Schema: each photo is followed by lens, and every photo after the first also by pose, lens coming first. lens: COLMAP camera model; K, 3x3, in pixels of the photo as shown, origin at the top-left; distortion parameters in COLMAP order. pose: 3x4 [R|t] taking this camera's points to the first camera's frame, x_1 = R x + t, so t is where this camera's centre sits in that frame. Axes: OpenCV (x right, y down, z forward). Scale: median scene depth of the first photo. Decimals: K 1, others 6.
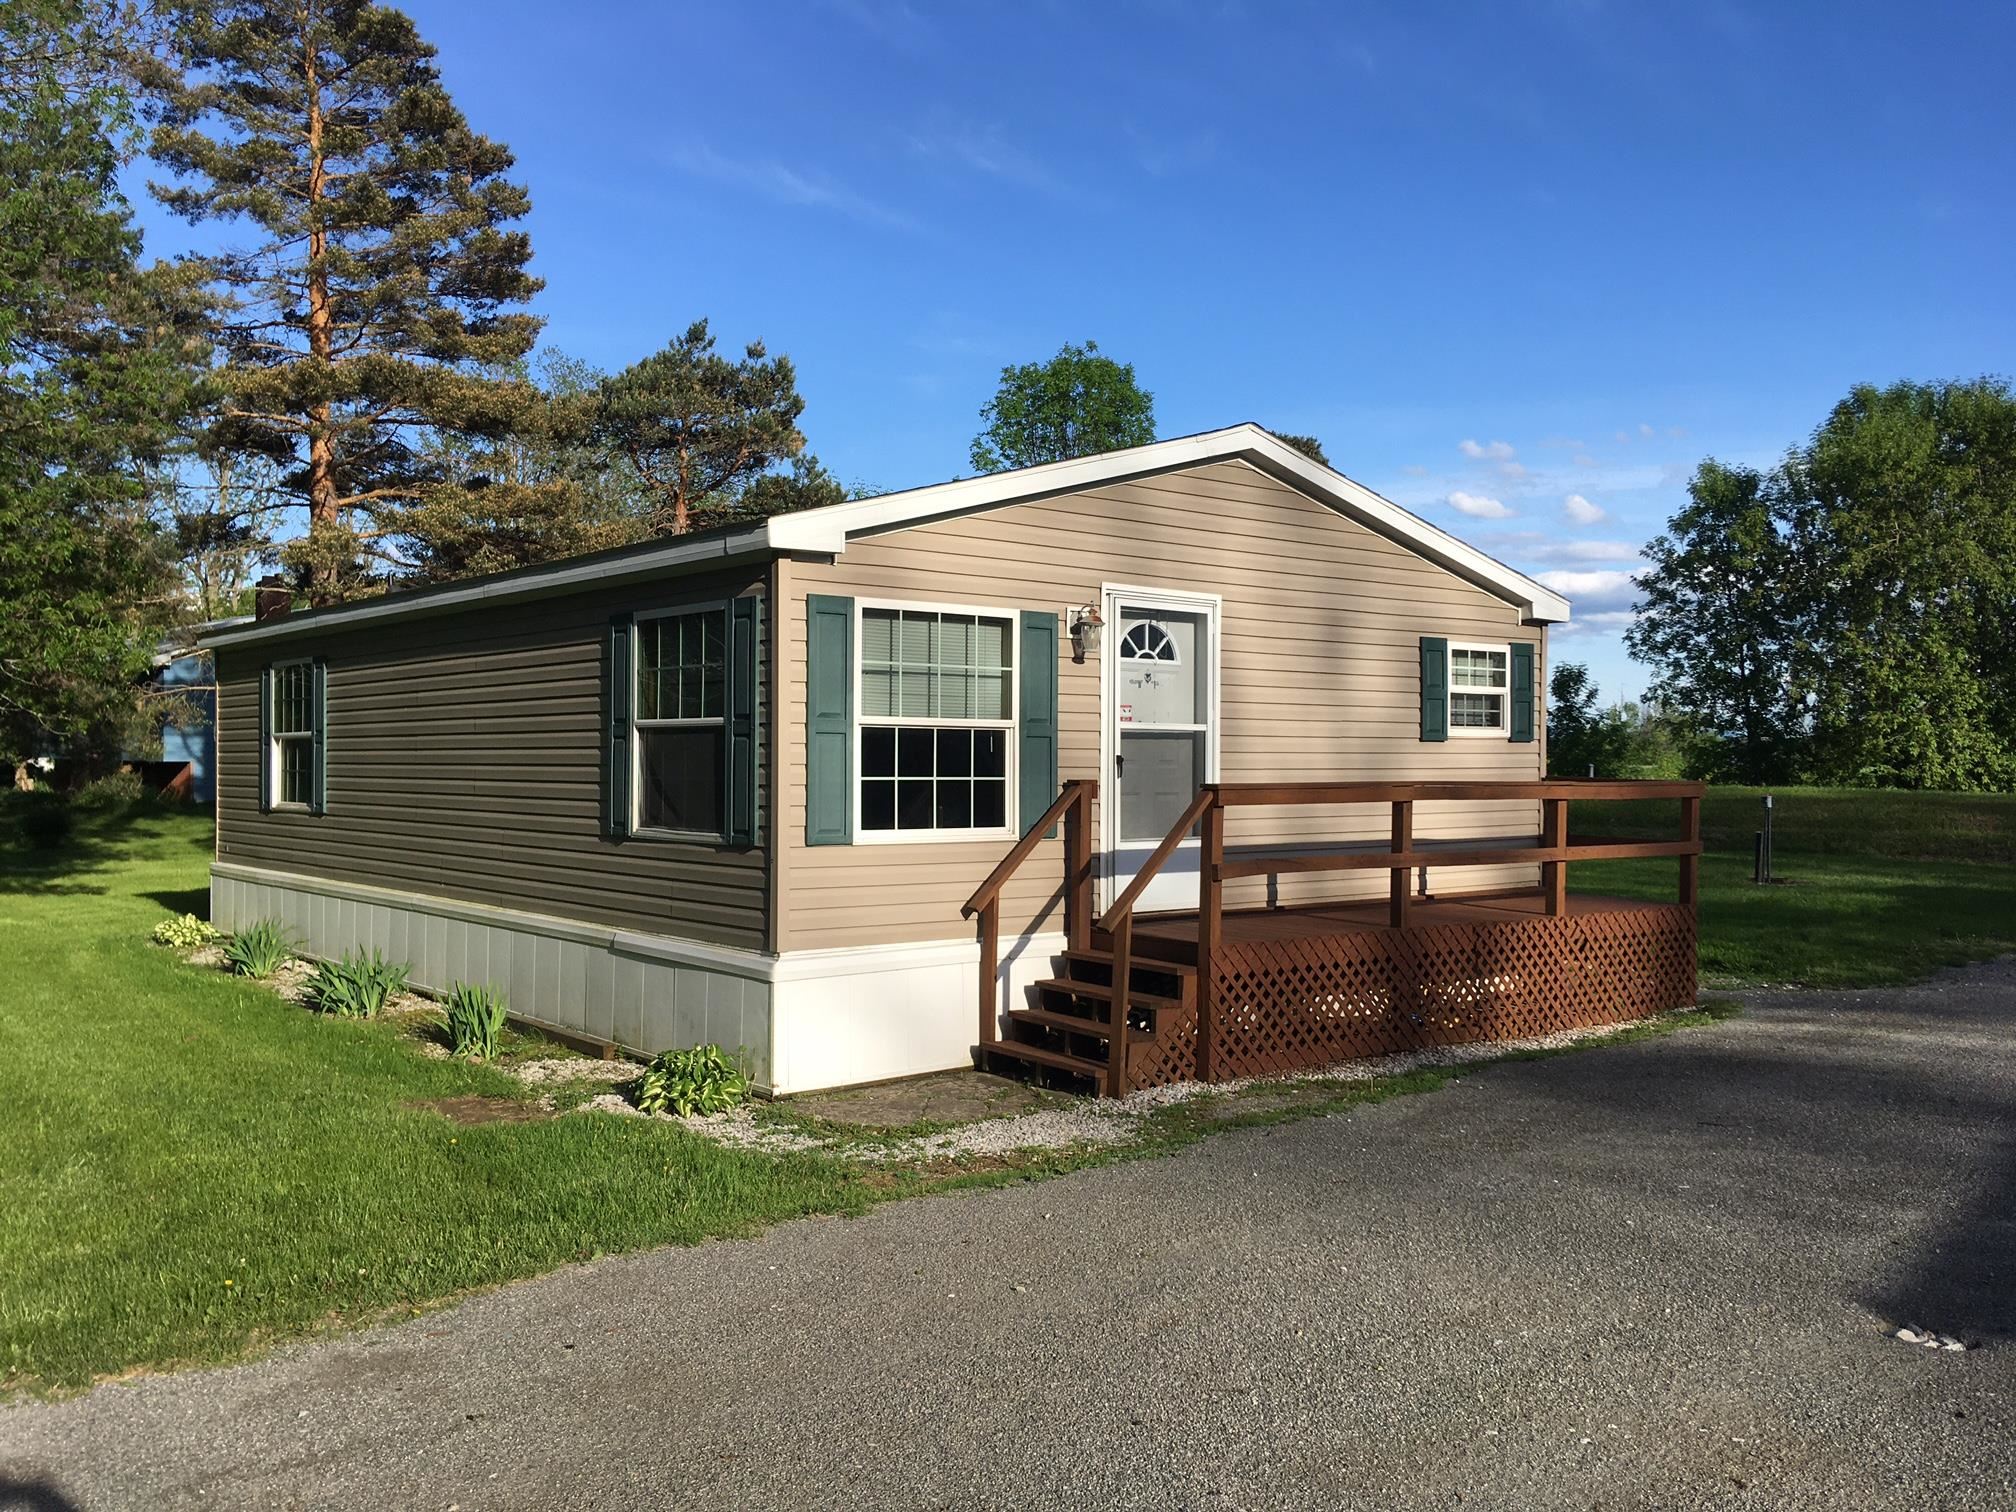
lens RADIAL K [[1699.3, 0, 1026.5], [0, 1699.3, 766.9], [0, 0, 1]] dist [0.102571, -0.157391]
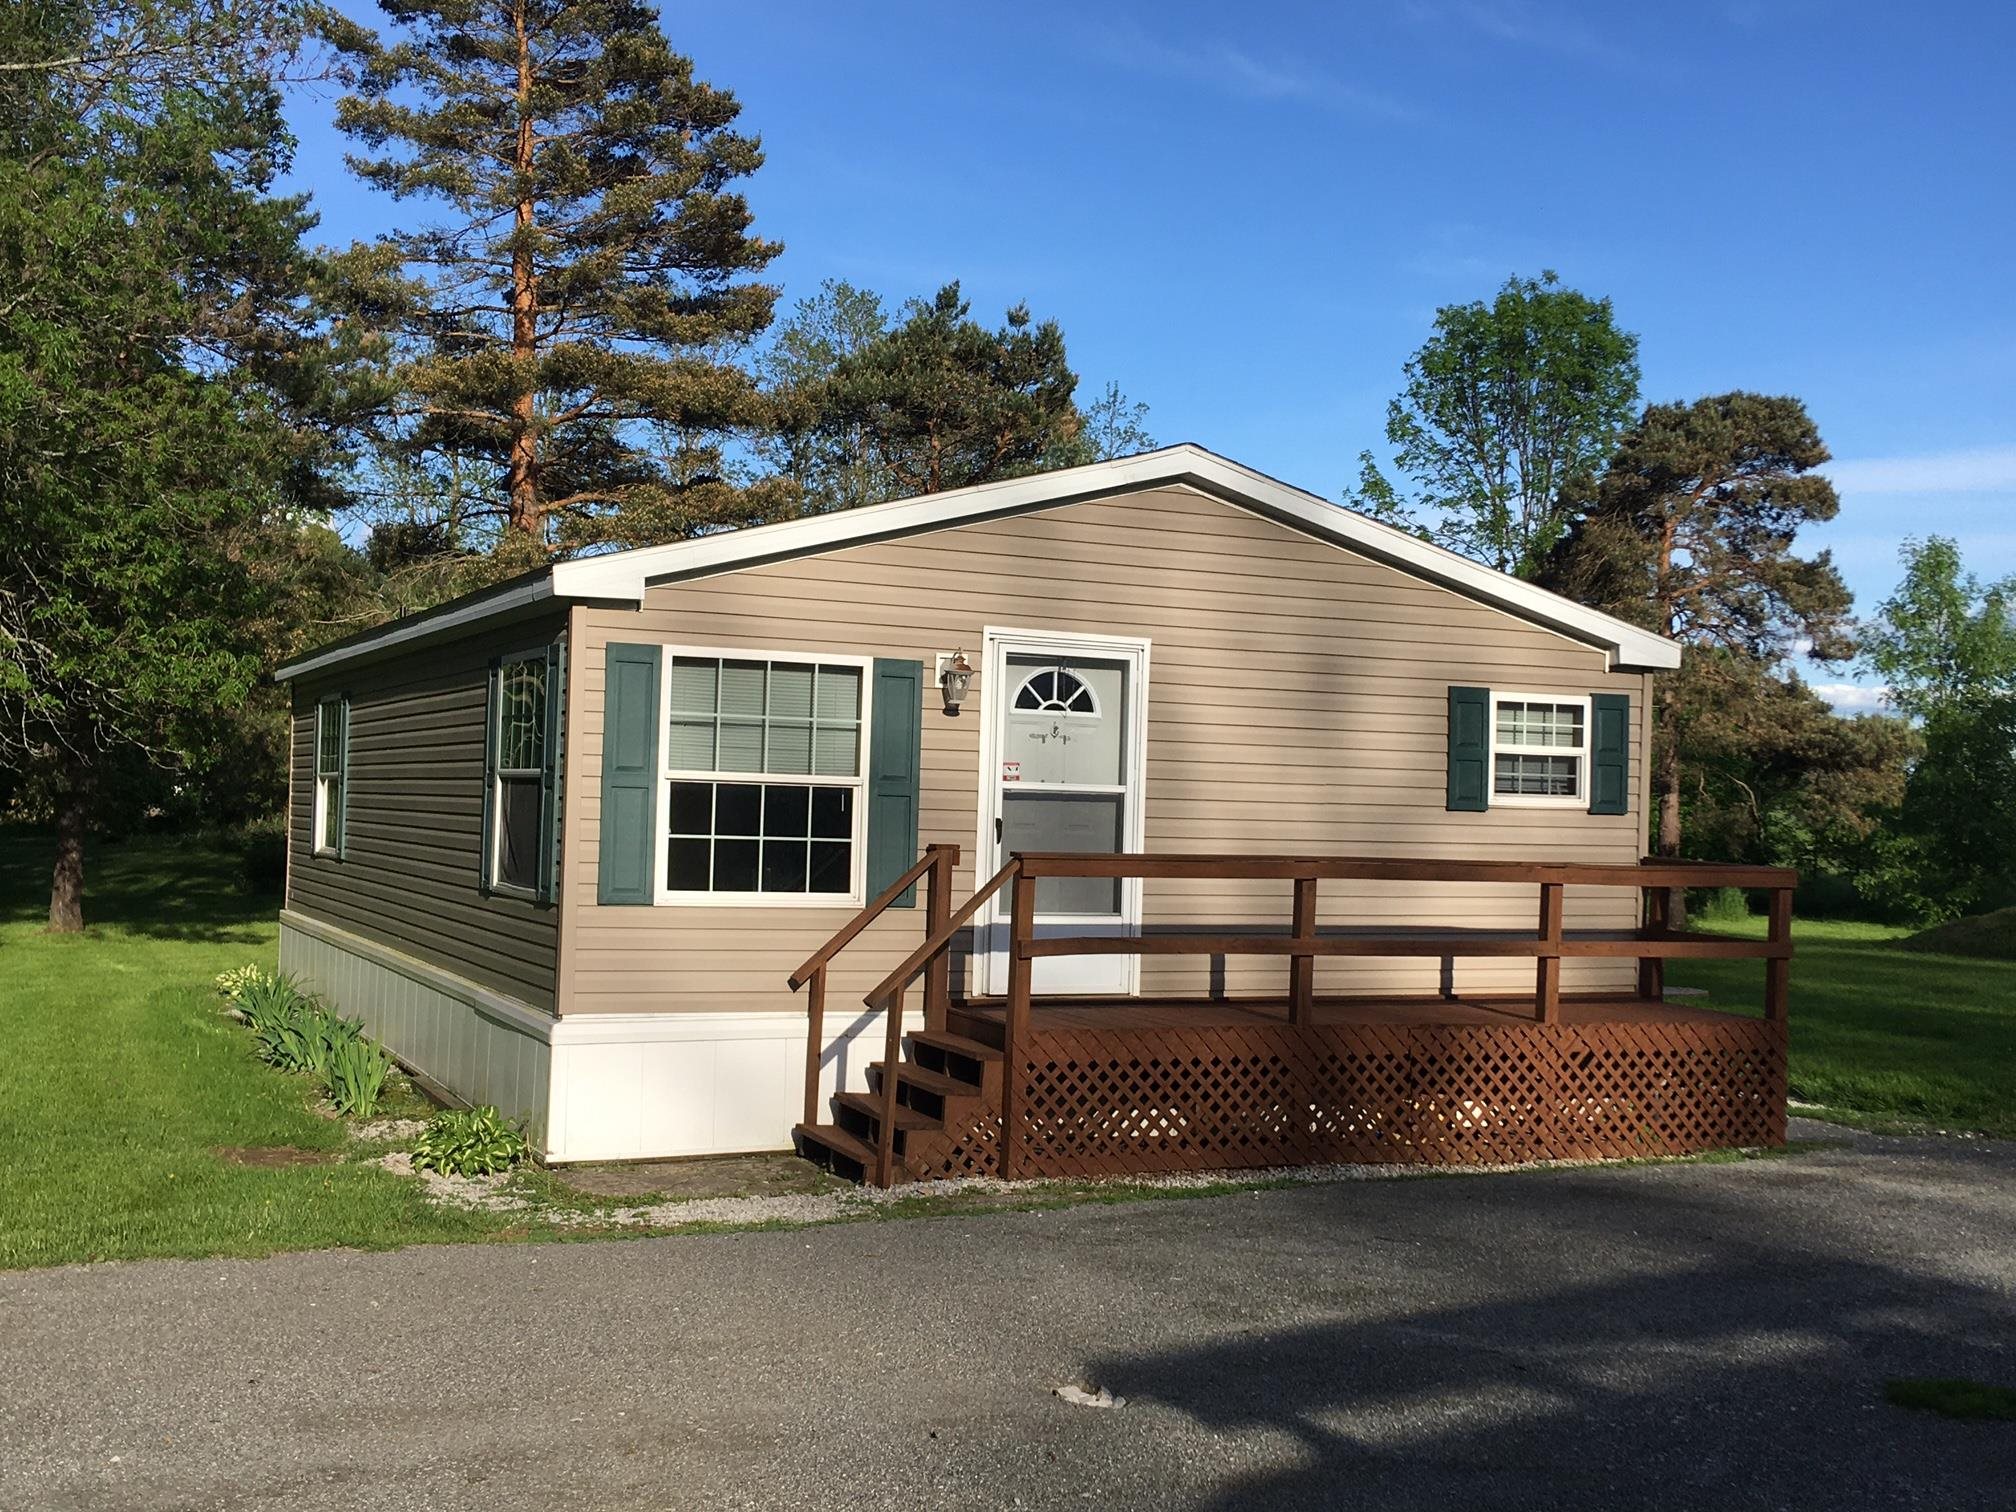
lens RADIAL K [[2261.6, 0, 1021.9], [0, 2261.6, 768.1], [0, 0, 1]] dist [0.073367, 0.000000]
pose [[0.968021, 0.019118, -0.250139, 0.292111], [-0.025213, 0.999458, -0.021183, -0.006593], [0.249598, 0.026812, 0.967978, -0.123641]]
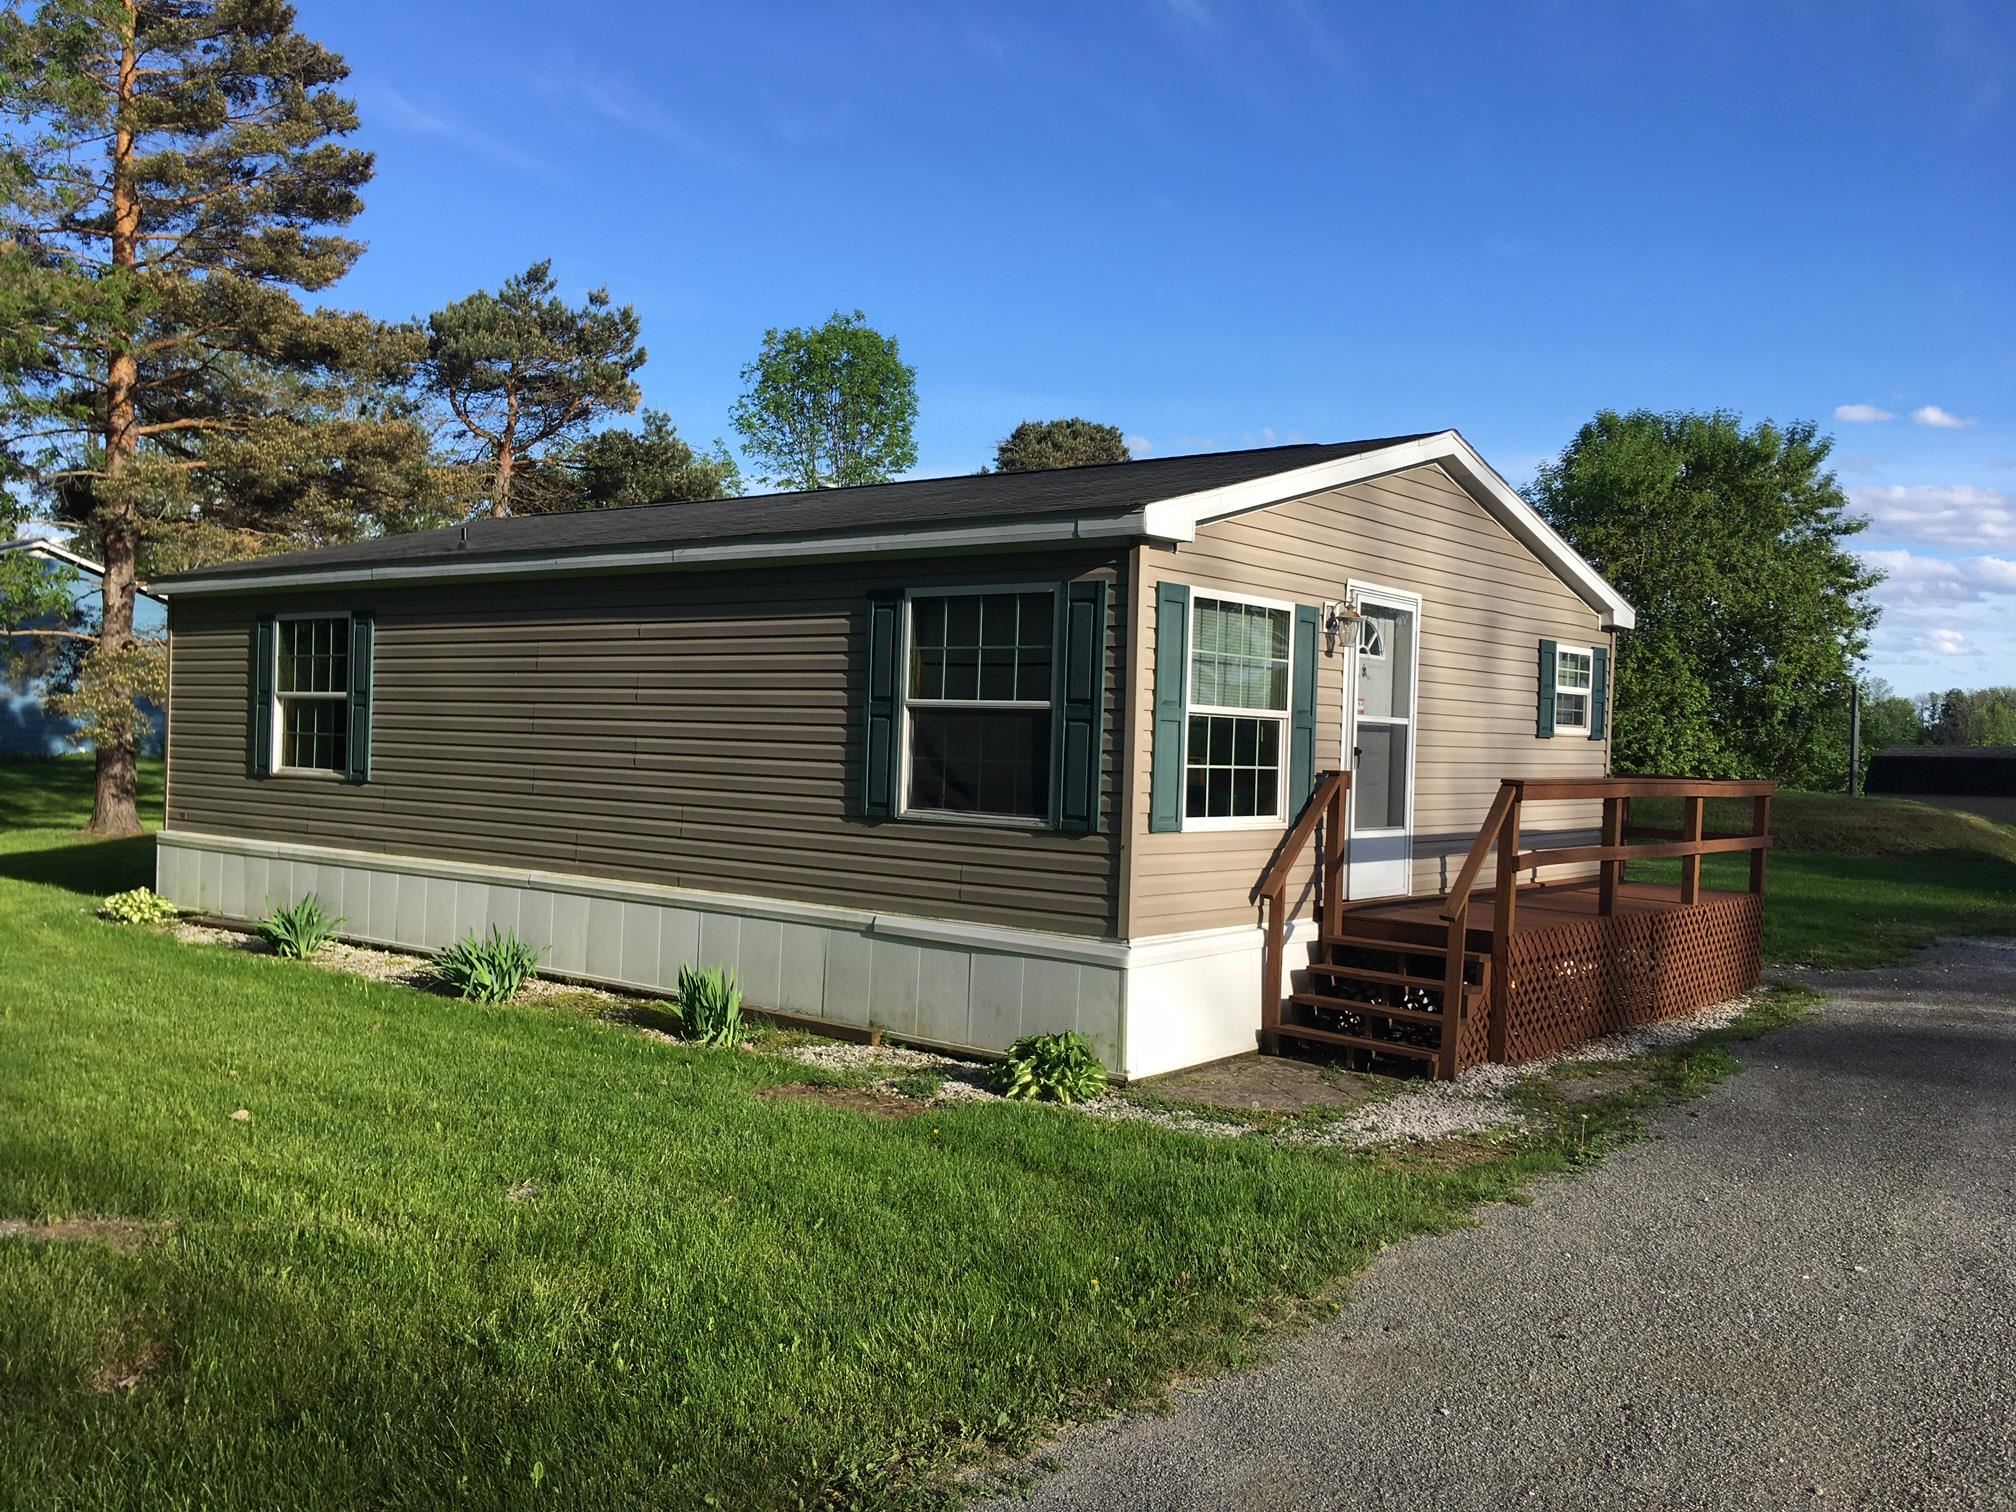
lens RADIAL K [[1699.3, 0, 1032.8], [0, 1699.3, 765.8], [0, 0, 1]] dist [0.102571, -0.157391]
pose [[0.977305, 0.022963, 0.210590, -0.284451], [-0.026170, 0.999580, 0.012453, -0.002638], [-0.210216, -0.017681, 0.977495, 0.024999]]
